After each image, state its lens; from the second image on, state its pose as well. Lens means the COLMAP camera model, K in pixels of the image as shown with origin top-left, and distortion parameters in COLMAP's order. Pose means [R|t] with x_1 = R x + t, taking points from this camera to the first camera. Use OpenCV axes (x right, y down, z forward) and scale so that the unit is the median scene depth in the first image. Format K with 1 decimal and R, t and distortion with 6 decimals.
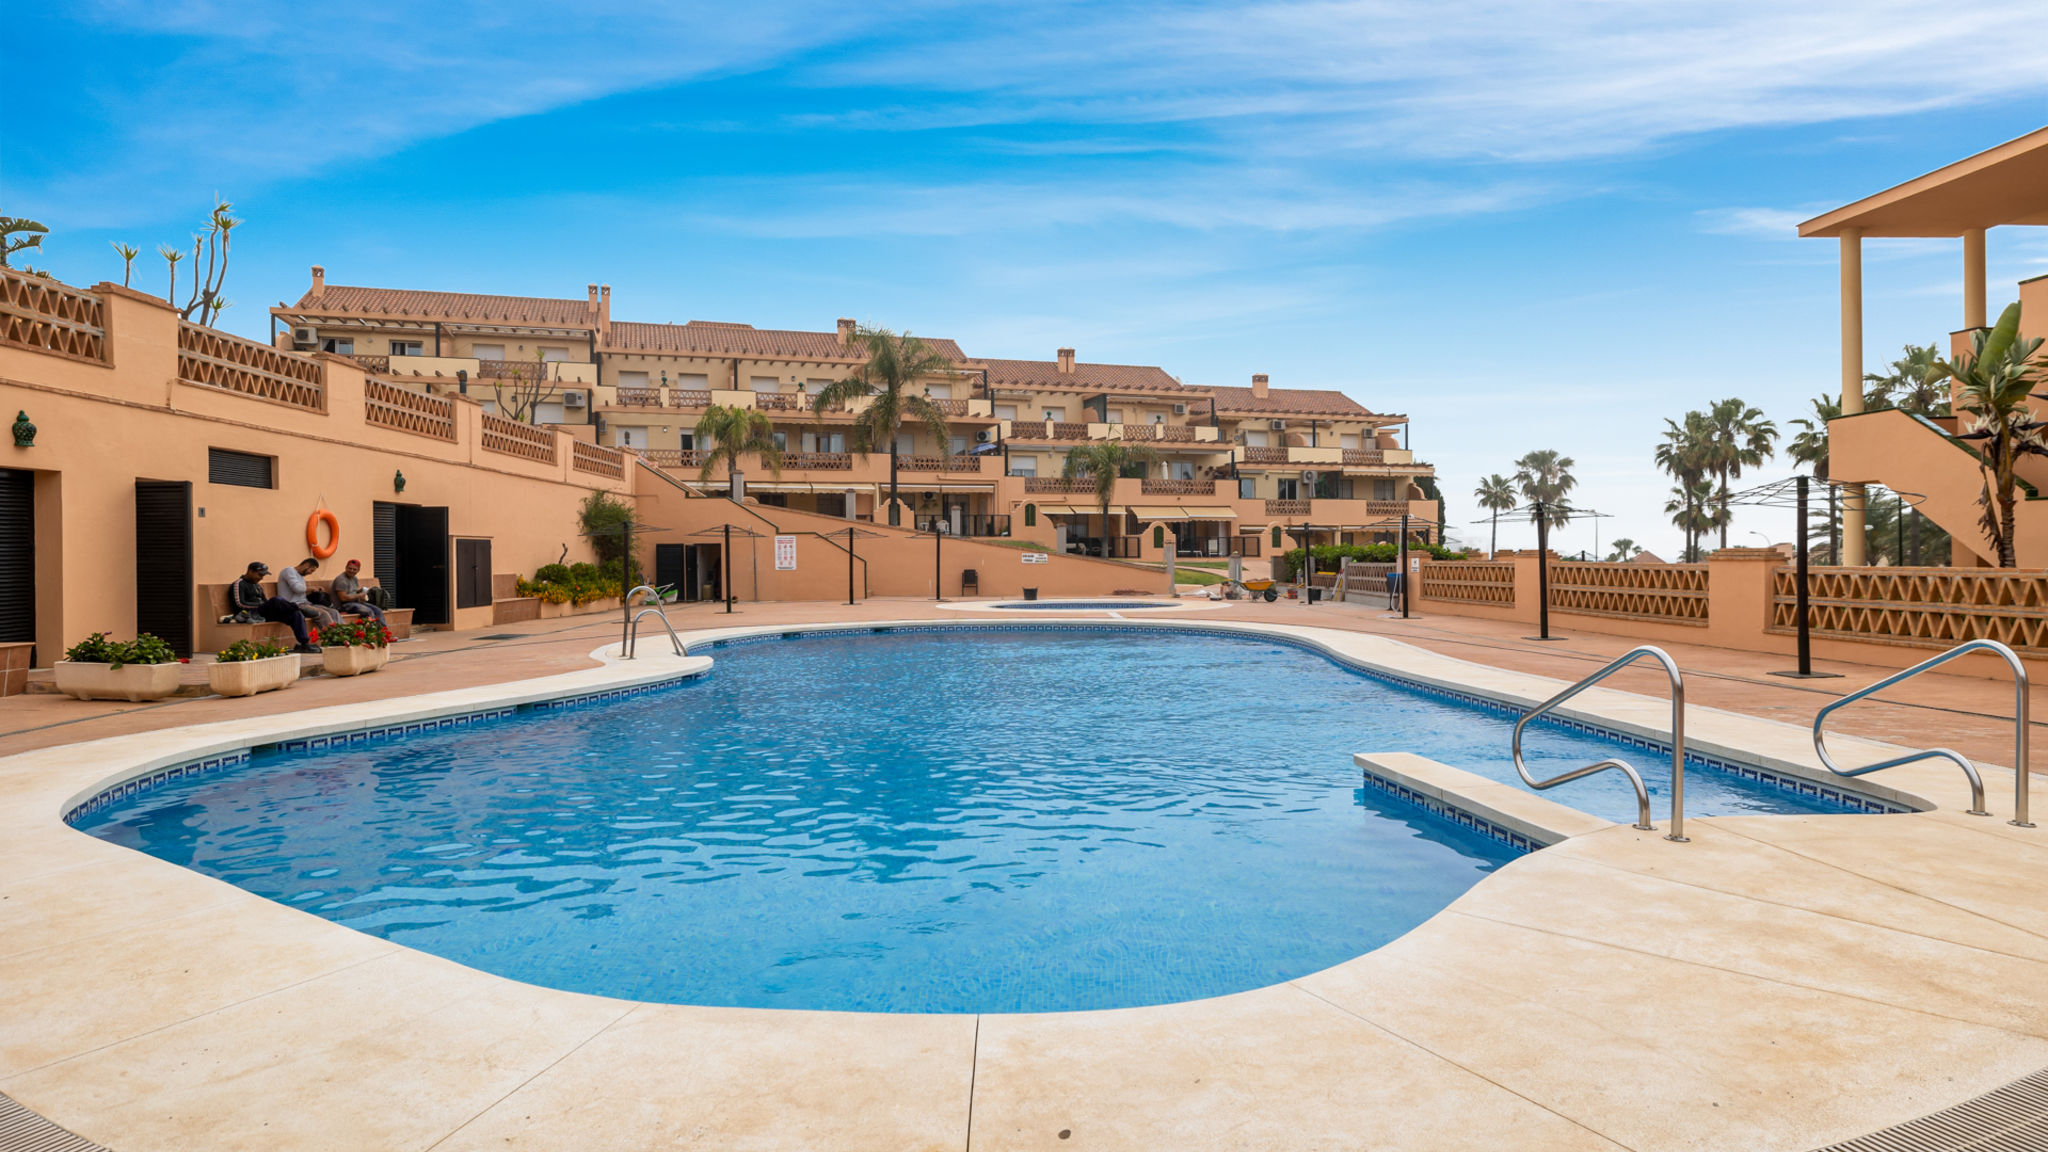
lens RADIAL K [[1128.5, 0, 1036.3], [0, 1128.5, 575.1], [0, 0, 1]] dist [-0.001824, 0.000922]
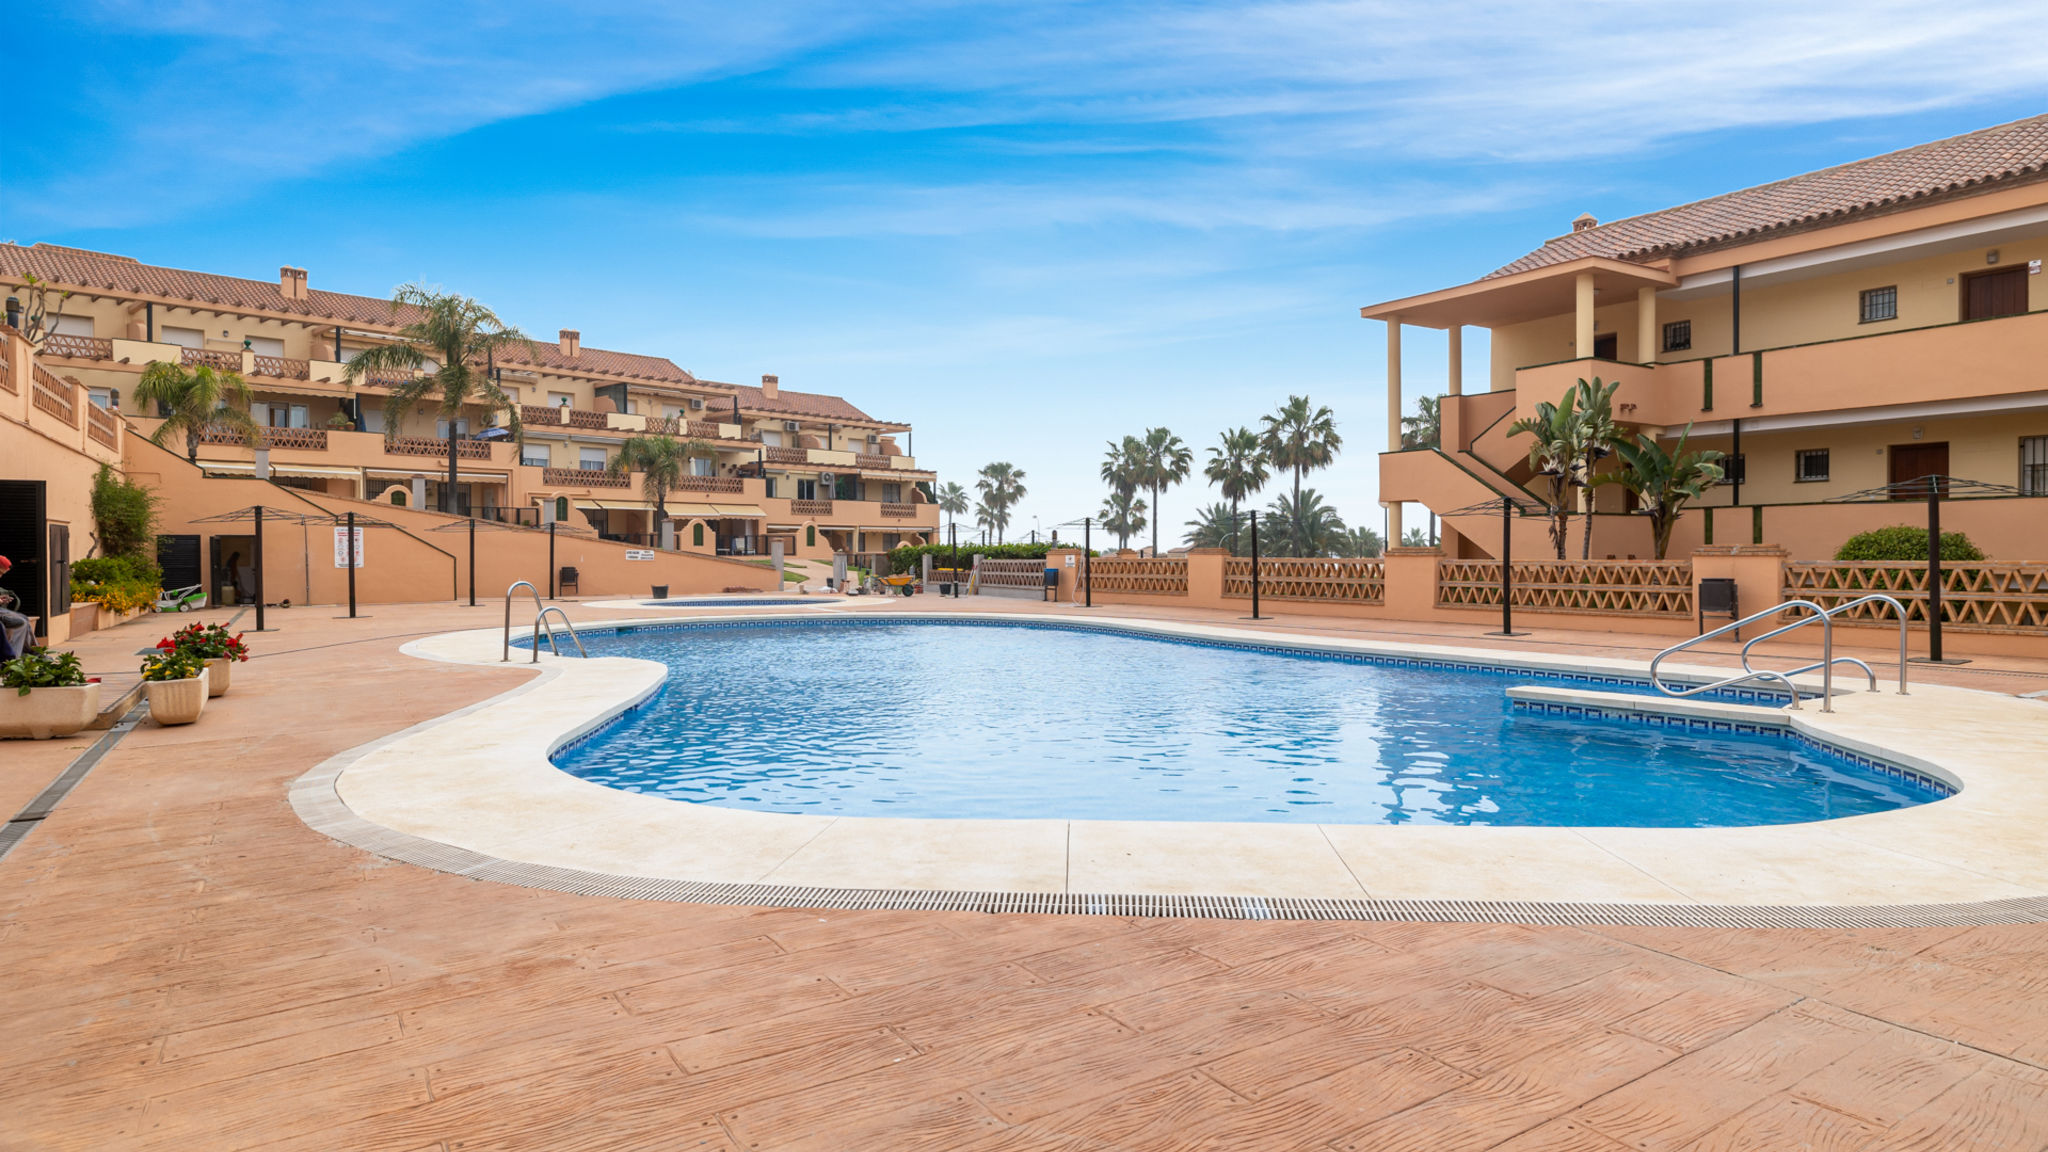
lens RADIAL K [[1128.5, 0, 1032.0], [0, 1128.5, 555.3], [0, 0, 1]] dist [-0.001824, 0.000922]
pose [[0.873802, 0.004987, 0.486256, -0.102009], [0.003418, 0.999860, -0.016398, 0.001109], [-0.486270, 0.015991, 0.873662, 0.007308]]
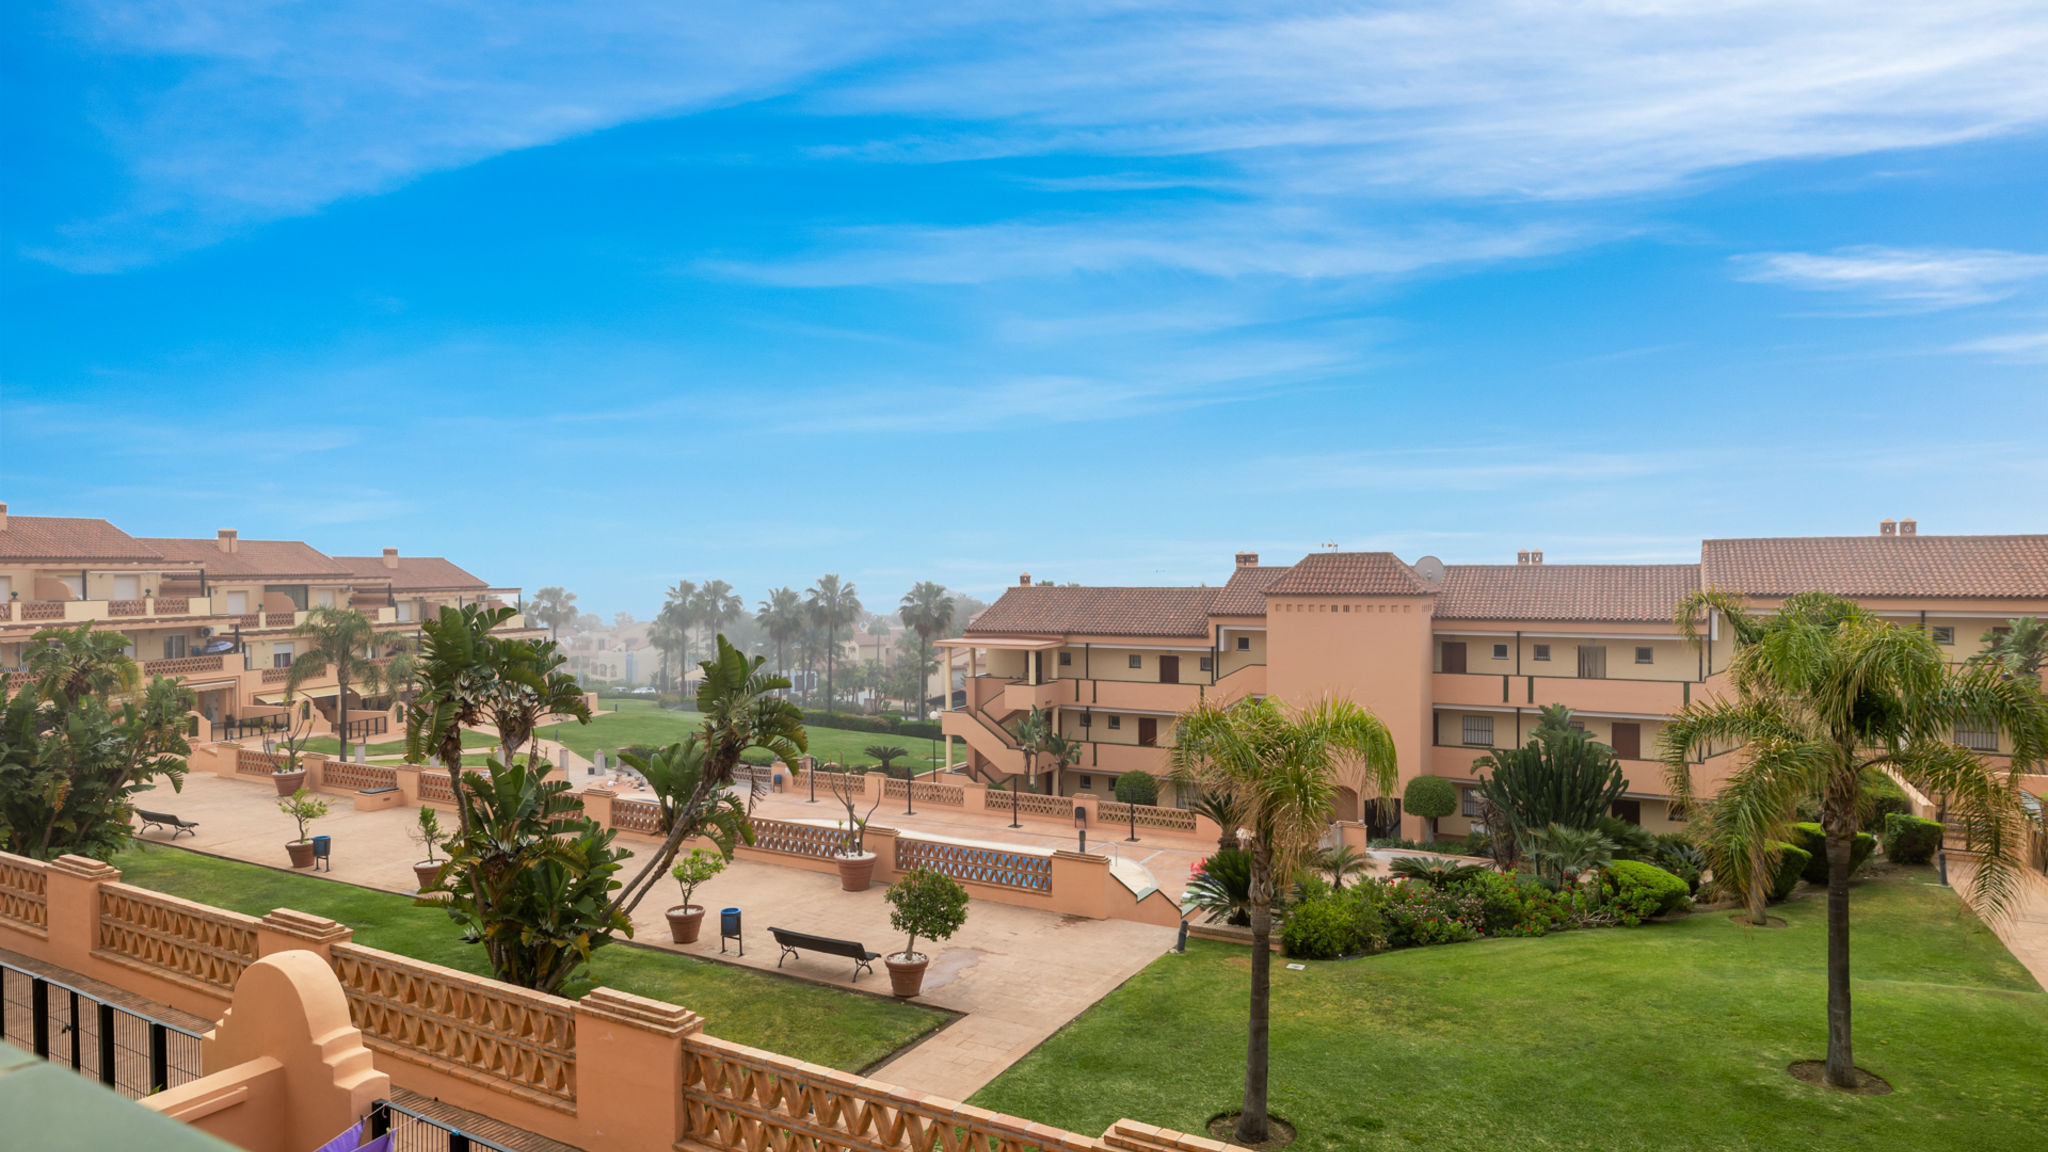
lens RADIAL K [[1128.5, 0, 1014.0], [0, 1128.5, 575.2], [0, 0, 1]] dist [-0.001824, 0.000922]
pose [[0.550500, -0.001314, 0.834834, -0.507003], [0.019517, 0.999746, -0.011296, -0.145990], [-0.834607, 0.022512, 0.550385, -0.232923]]
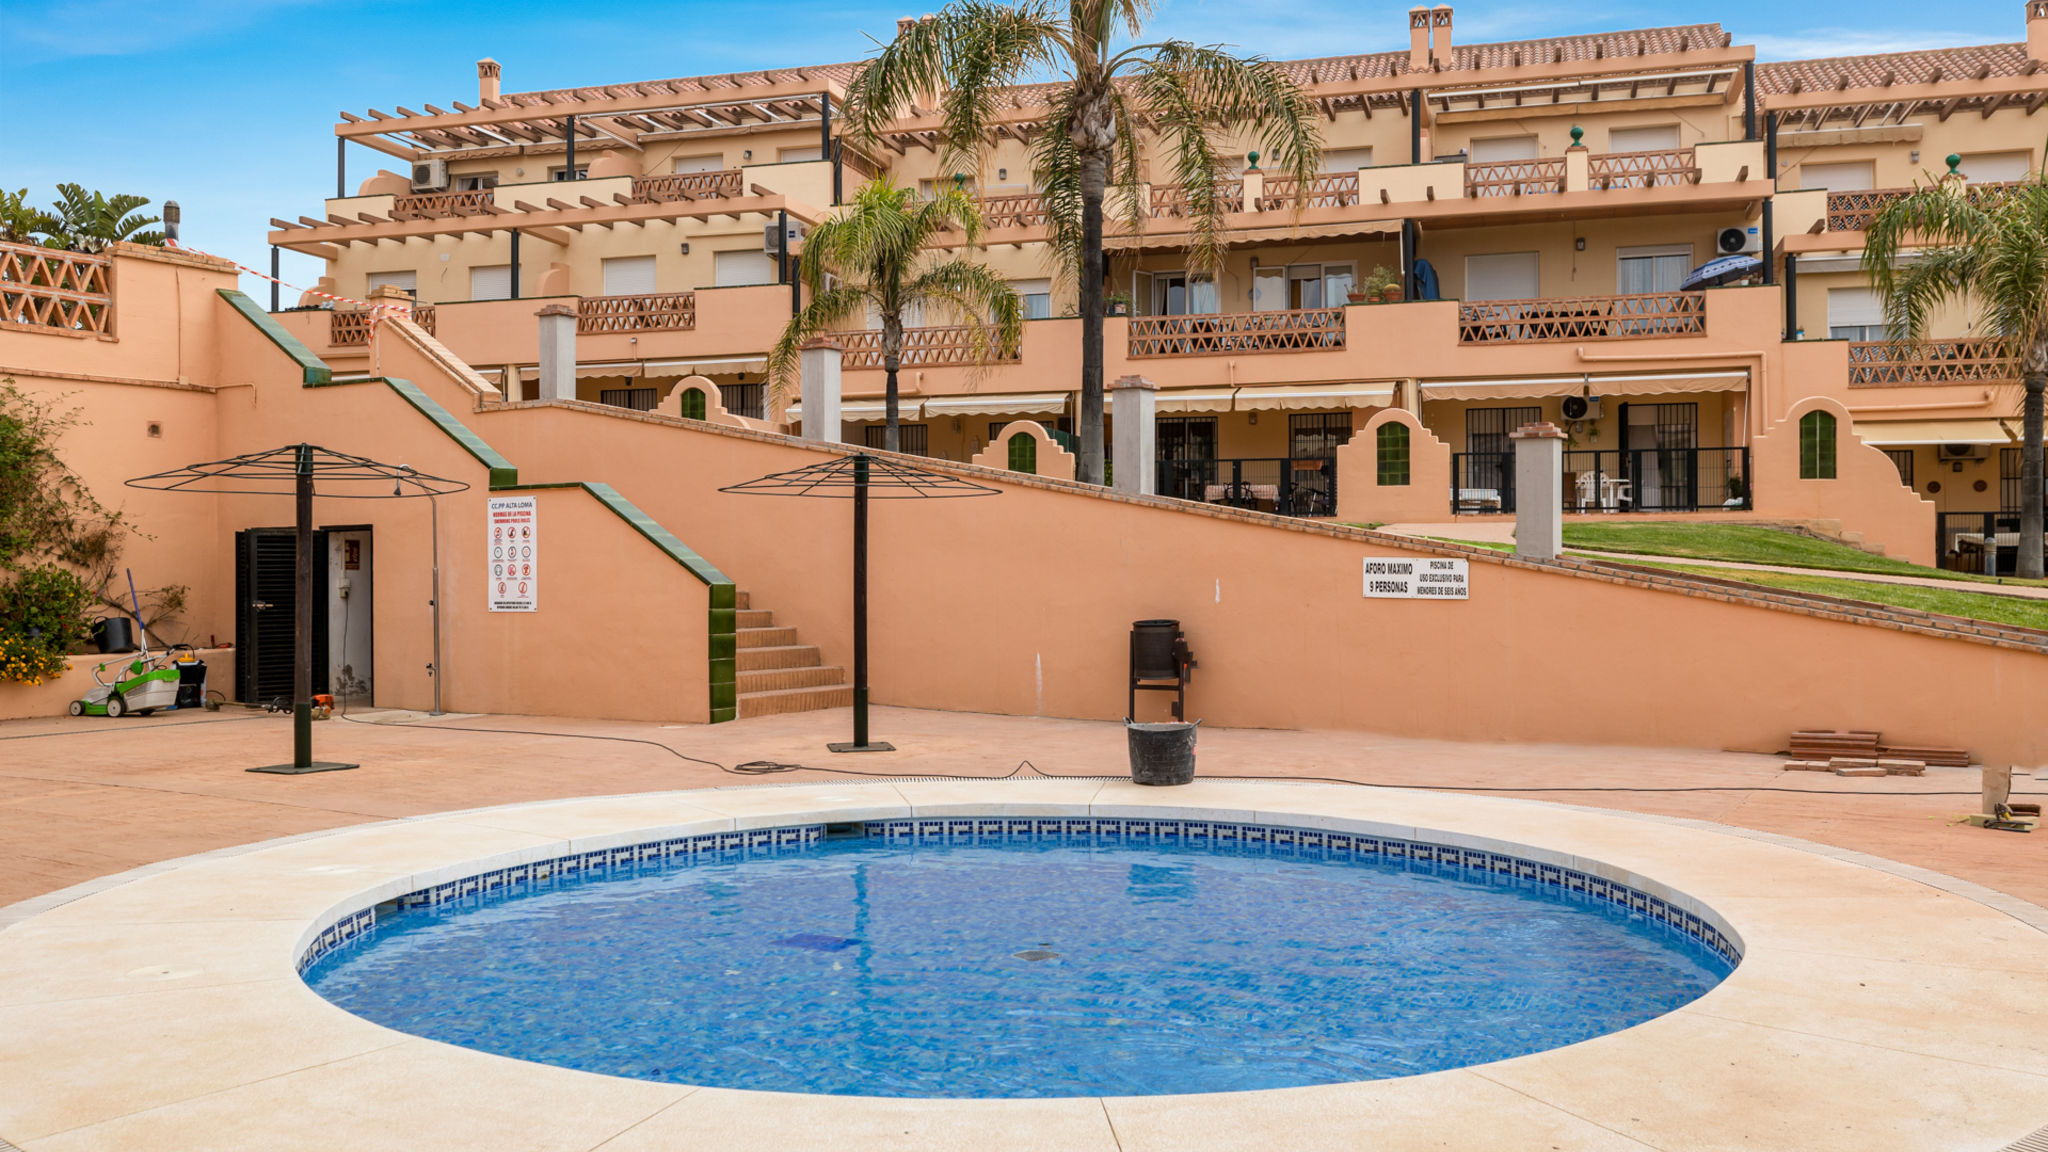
lens RADIAL K [[1724.3, 0, 1016.4], [0, 1724.3, 575.8], [0, 0, 1]] dist [-0.007969, -0.007324]
pose [[0.814110, 0.006902, -0.580670, 0.084064], [-0.014269, 0.999865, -0.008120, -0.006847], [0.580536, 0.014896, 0.814099, 0.403500]]
